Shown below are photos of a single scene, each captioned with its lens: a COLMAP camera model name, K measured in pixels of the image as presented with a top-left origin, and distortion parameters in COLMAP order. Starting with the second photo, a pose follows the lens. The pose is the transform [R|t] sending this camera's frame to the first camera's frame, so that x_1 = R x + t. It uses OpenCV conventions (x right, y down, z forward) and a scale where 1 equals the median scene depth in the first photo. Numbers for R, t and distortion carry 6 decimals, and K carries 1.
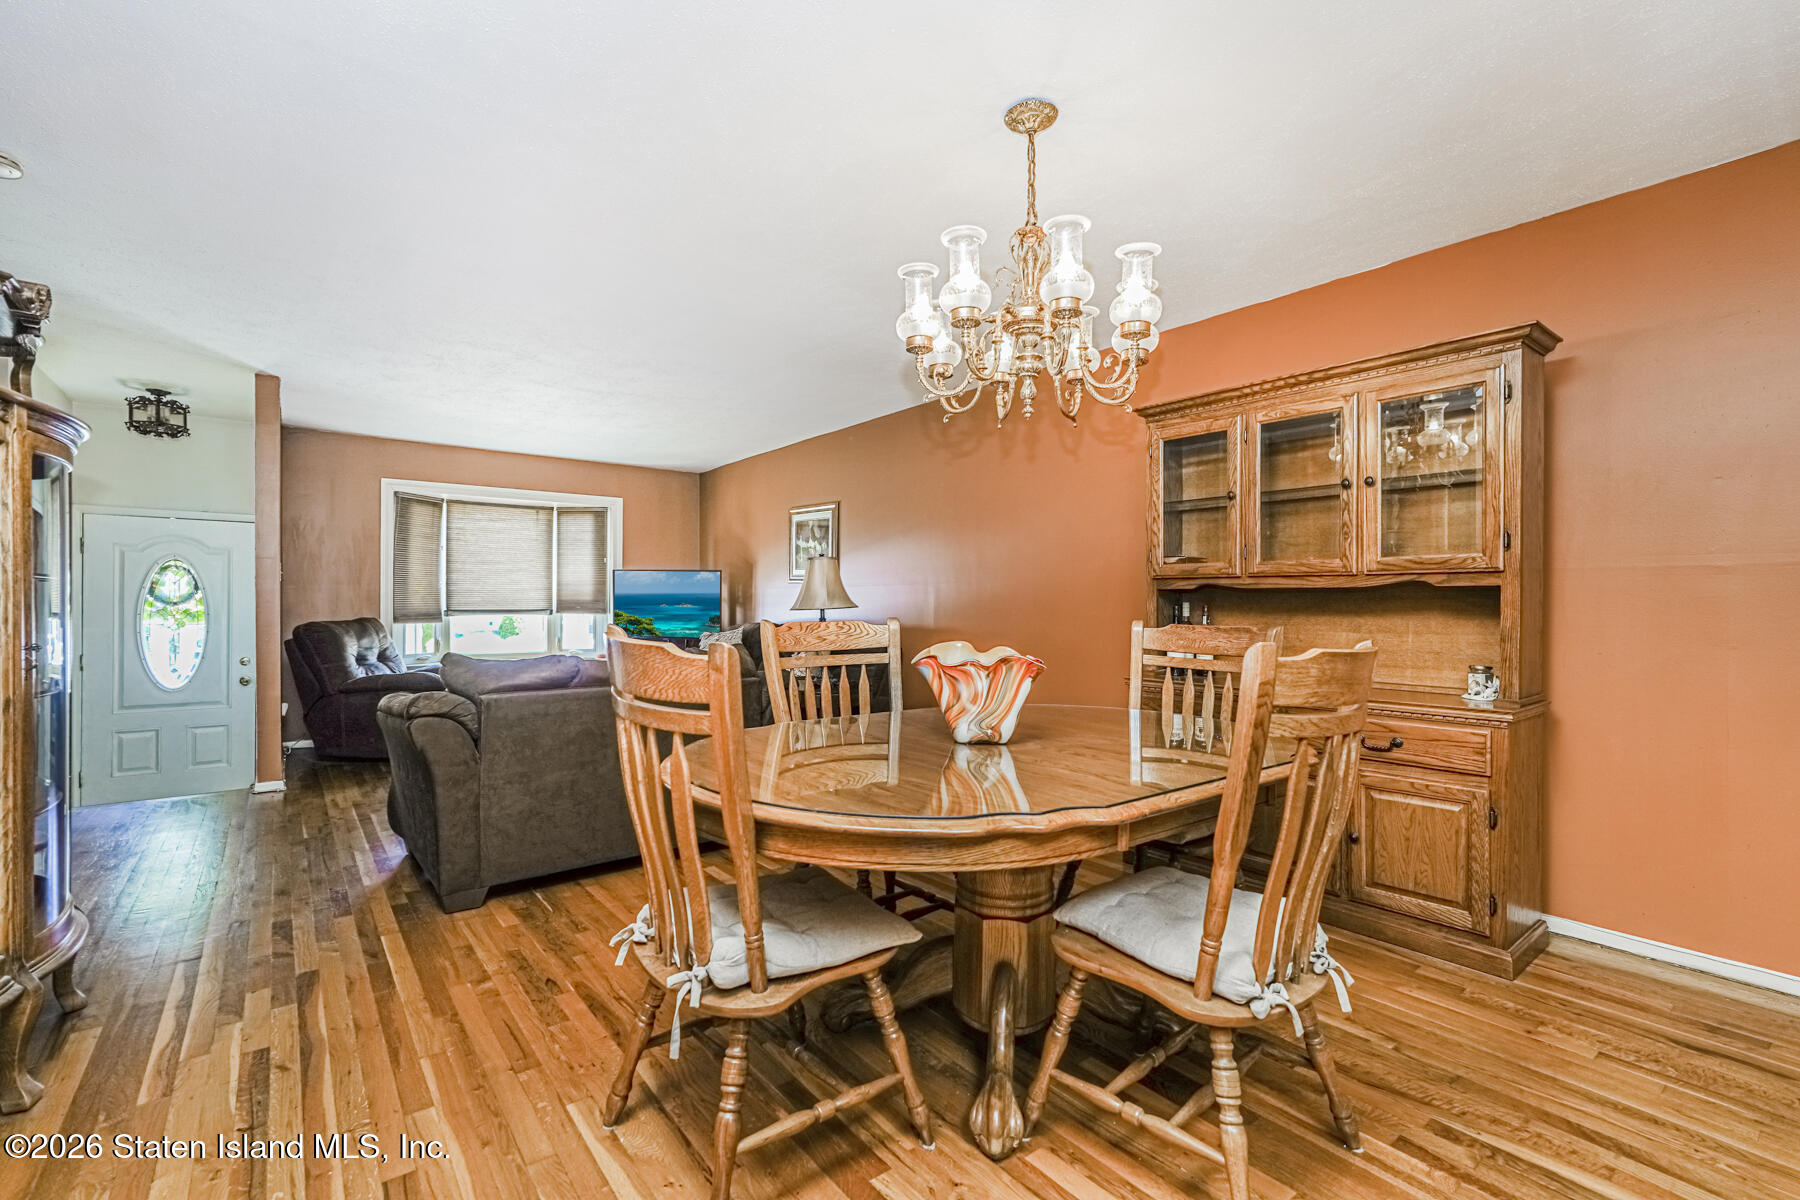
lens RADIAL K [[791.9, 0, 901.1], [0, 791.9, 606.4], [0, 0, 1]] dist [-0.018355, 0.010581]
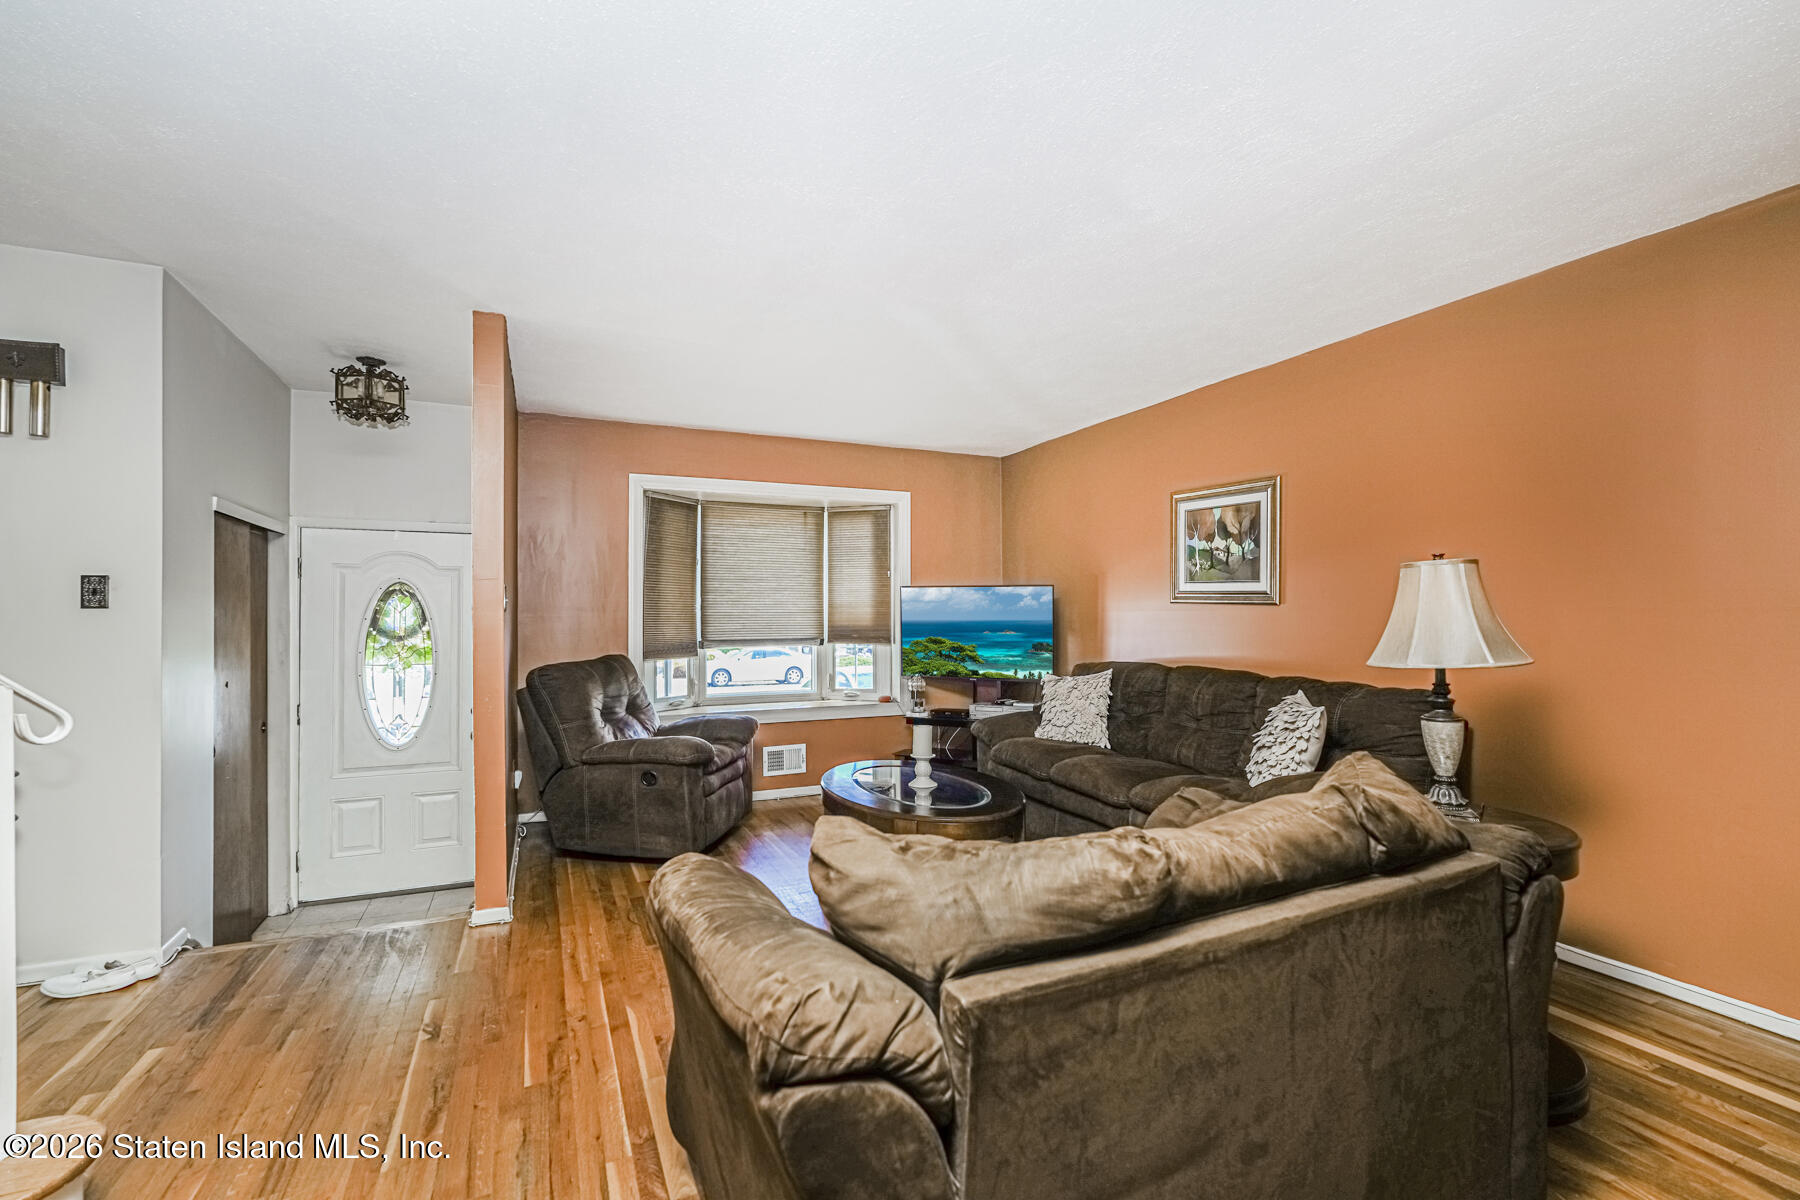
lens RADIAL K [[791.9, 0, 901.1], [0, 791.9, 606.4], [0, 0, 1]] dist [-0.018355, 0.010581]
pose [[0.971876, -0.008477, -0.235340, -0.223979], [0.005492, 0.999896, -0.013335, -0.020588], [0.235429, 0.011668, 0.971822, 0.315941]]
